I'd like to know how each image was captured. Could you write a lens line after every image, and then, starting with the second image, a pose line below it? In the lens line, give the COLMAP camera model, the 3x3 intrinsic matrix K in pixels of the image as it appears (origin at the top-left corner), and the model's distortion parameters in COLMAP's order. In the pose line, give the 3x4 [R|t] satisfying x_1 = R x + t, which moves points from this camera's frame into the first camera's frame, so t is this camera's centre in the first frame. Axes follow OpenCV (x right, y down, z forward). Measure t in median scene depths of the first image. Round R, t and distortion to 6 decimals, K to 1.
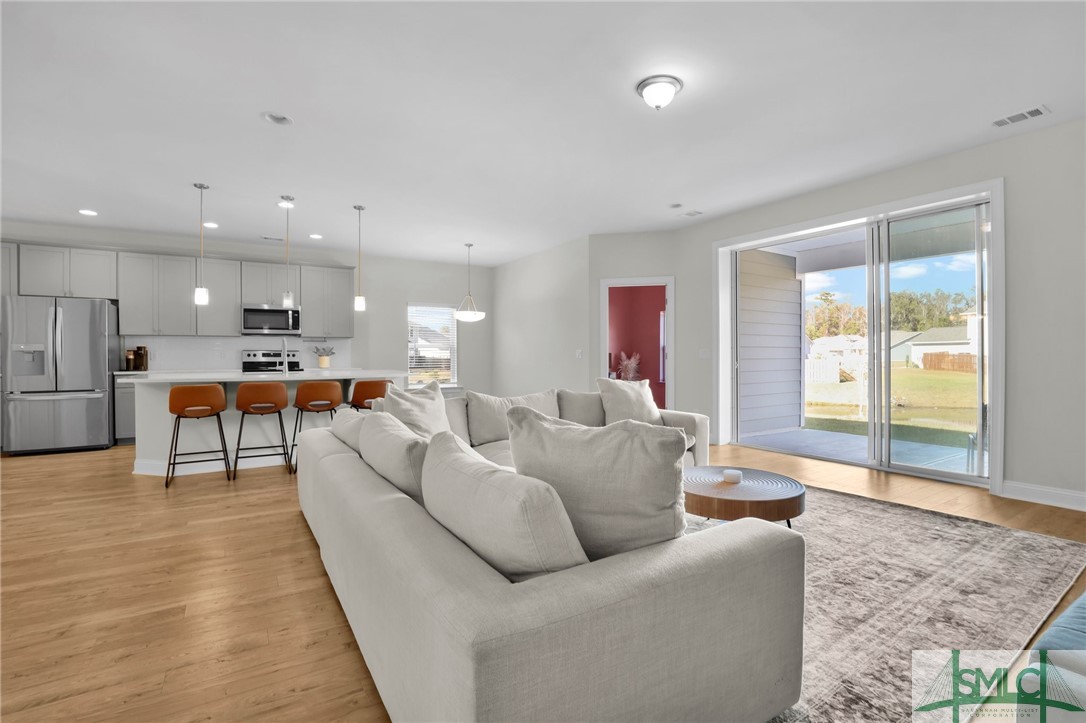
lens RADIAL K [[501.6, 0, 548.5], [0, 501.6, 355.2], [0, 0, 1]] dist [-0.037164, 0.007785]
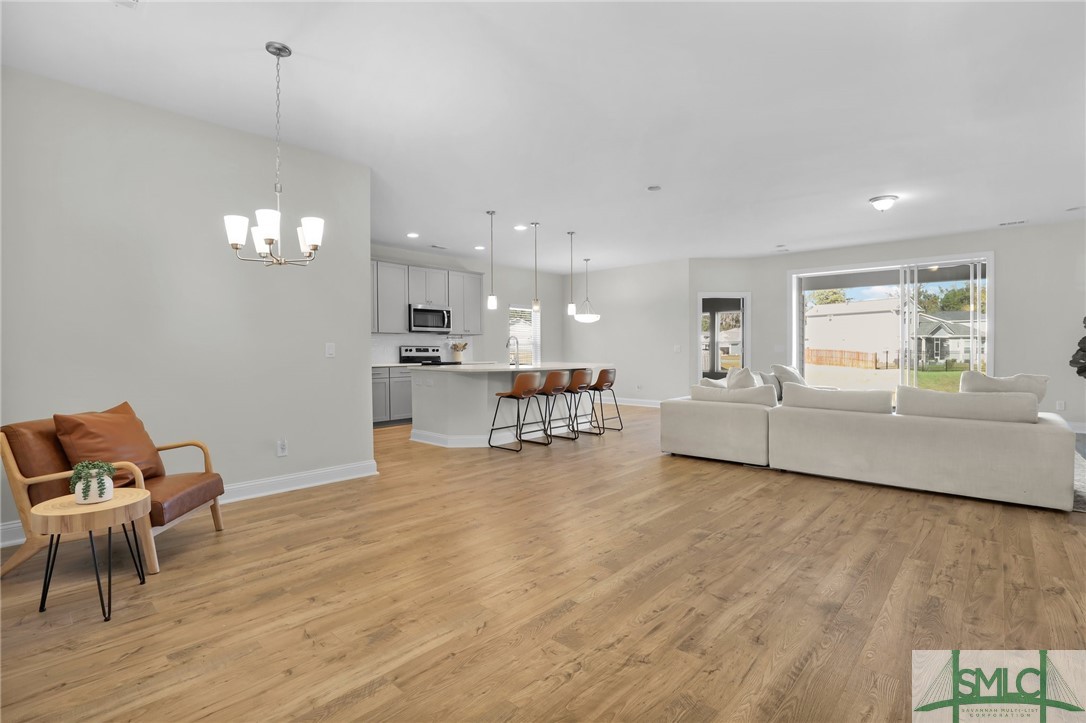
lens RADIAL K [[504.8, 0, 550.0], [0, 504.8, 363.5], [0, 0, 1]] dist [-0.037993, 0.008824]
pose [[0.963722, -0.007674, 0.266799, -0.779890], [0.000793, 0.999664, 0.025890, 0.000784], [-0.266908, -0.024739, 0.963404, -0.223113]]
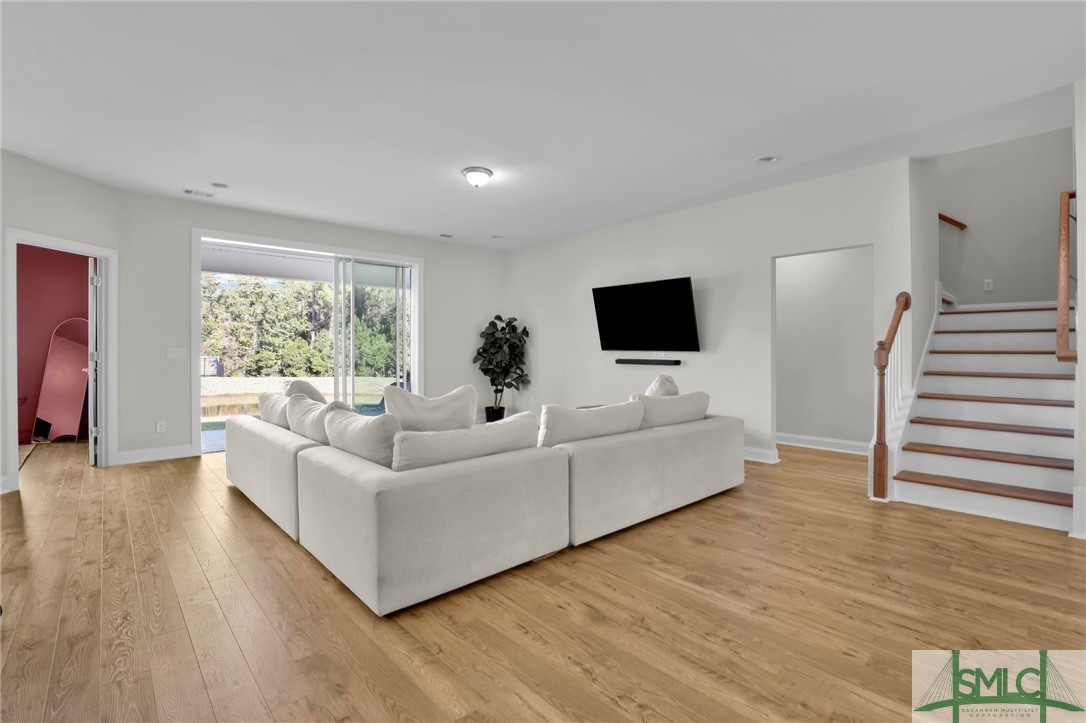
lens RADIAL K [[501.6, 0, 548.5], [0, 501.6, 355.2], [0, 0, 1]] dist [-0.037164, 0.007785]
pose [[-0.176512, 0.000942, 0.984298, -0.701882], [0.003589, 0.999994, -0.000313, 0.001036], [-0.984292, 0.003477, -0.176514, 0.583007]]
